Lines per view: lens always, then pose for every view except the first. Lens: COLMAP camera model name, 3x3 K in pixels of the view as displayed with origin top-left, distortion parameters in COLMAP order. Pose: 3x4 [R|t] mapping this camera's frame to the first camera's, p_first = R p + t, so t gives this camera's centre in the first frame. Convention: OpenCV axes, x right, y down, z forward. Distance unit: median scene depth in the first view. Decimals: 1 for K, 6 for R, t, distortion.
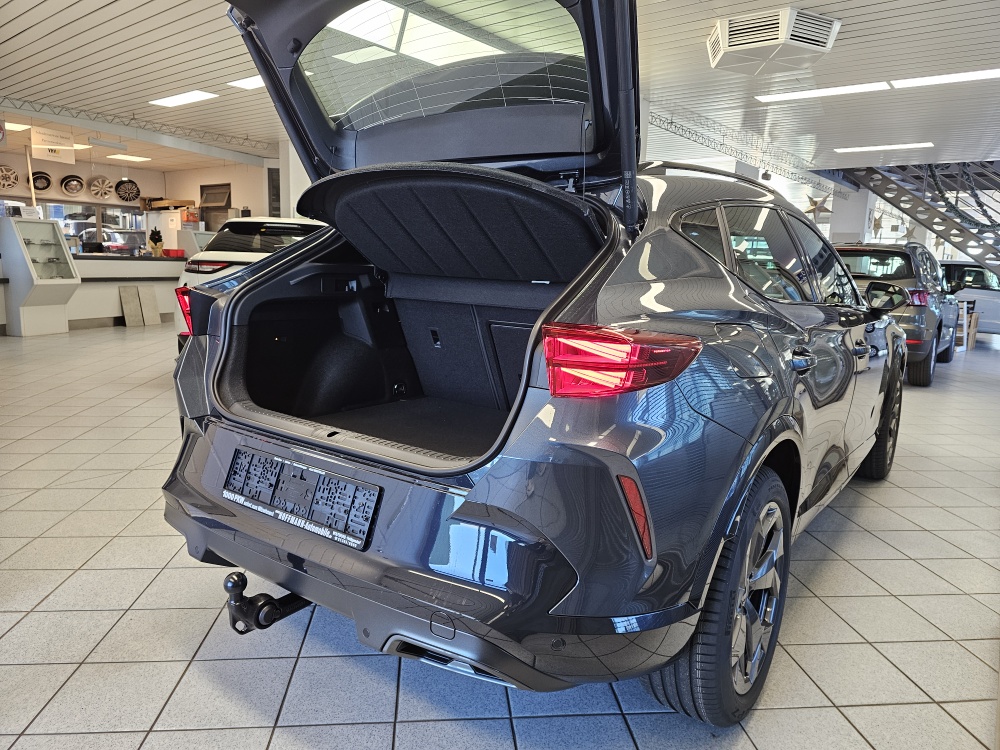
lens RADIAL K [[672.7, 0, 499.4], [0, 672.7, 368.6], [0, 0, 1]] dist [0.042526, -0.051145]
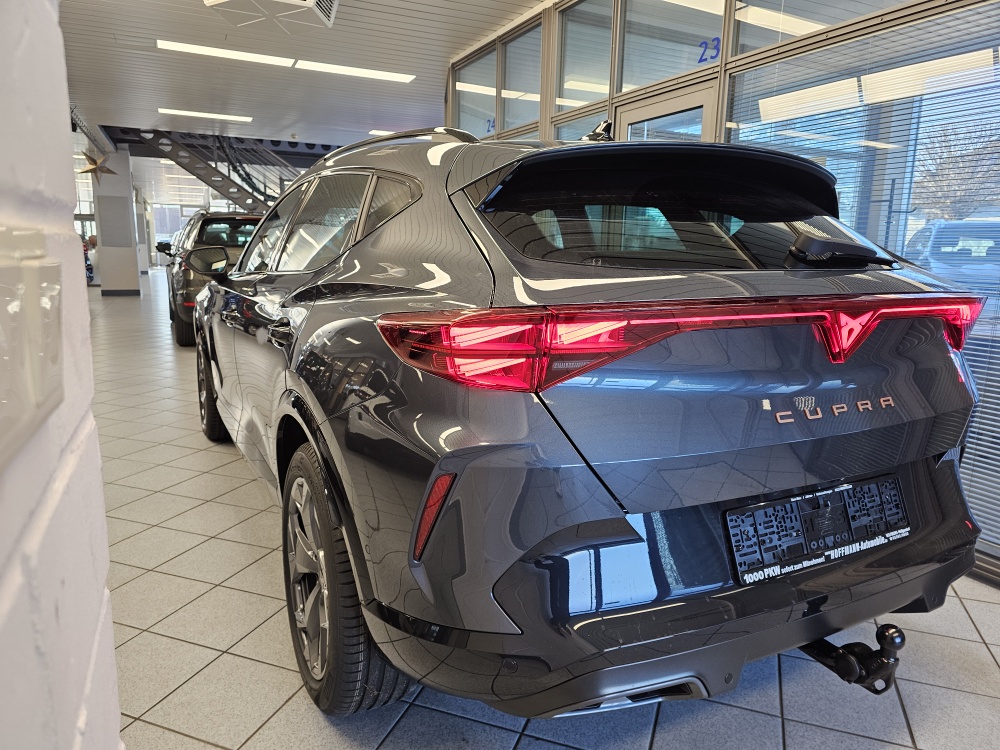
lens RADIAL K [[680.2, 0, 500.0], [0, 680.2, 375.0], [0, 0, 1]] dist [-0.004592, 0.001076]
pose [[0.434836, -0.186078, 0.881075, -1.140989], [0.131562, 0.981047, 0.142261, -0.167947], [-0.890847, 0.054056, 0.451075, 0.920651]]
